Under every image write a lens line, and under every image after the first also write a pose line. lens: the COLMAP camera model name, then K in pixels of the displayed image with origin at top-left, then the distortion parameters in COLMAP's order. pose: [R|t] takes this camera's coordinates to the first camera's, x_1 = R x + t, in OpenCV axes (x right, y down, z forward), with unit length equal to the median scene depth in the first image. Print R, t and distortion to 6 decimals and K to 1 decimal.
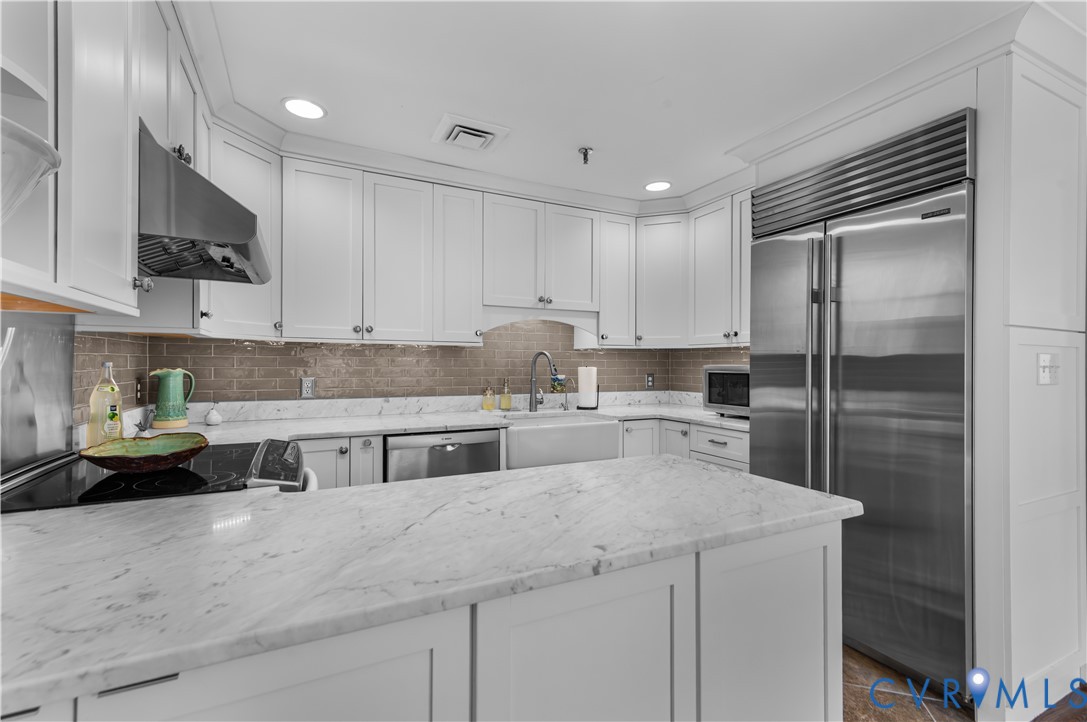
lens RADIAL K [[471.4, 0, 543.5], [0, 471.4, 361.0], [0, 0, 1]] dist [0.018315, 0.000025]
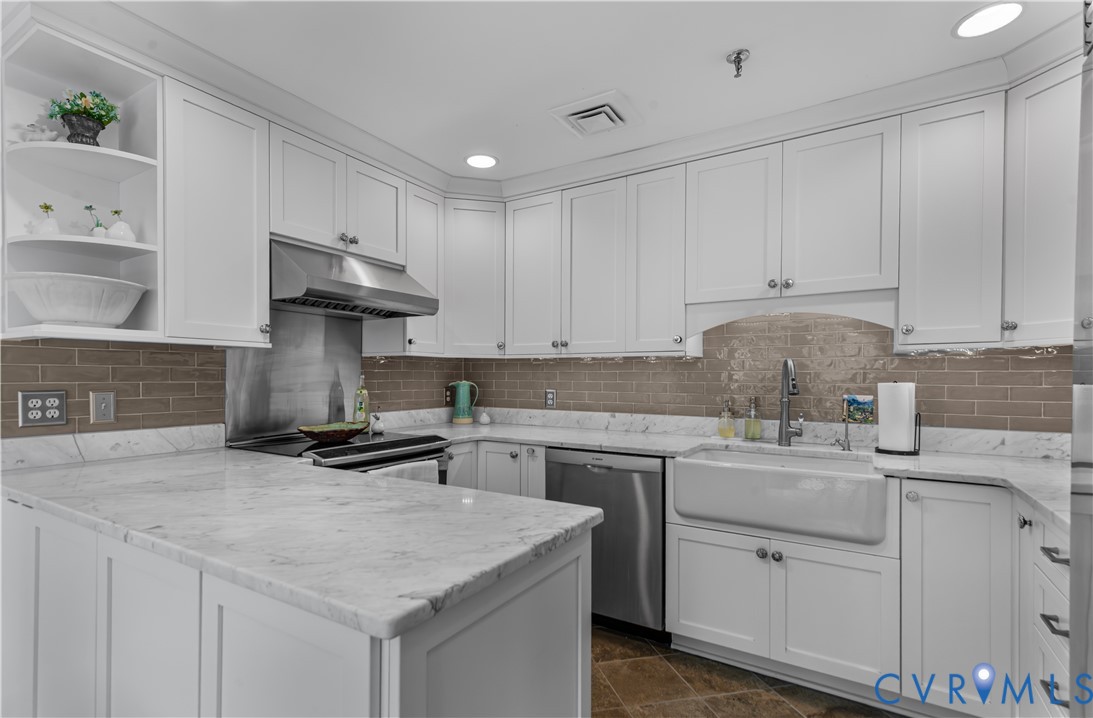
lens RADIAL K [[520.3, 0, 544.3], [0, 520.3, 383.3], [0, 0, 1]] dist [0.014288, -0.000102]
pose [[0.520775, 0.007558, -0.853661, 0.503333], [0.002322, 0.999945, 0.010269, 0.006599], [0.853691, -0.007330, 0.520728, 0.330212]]
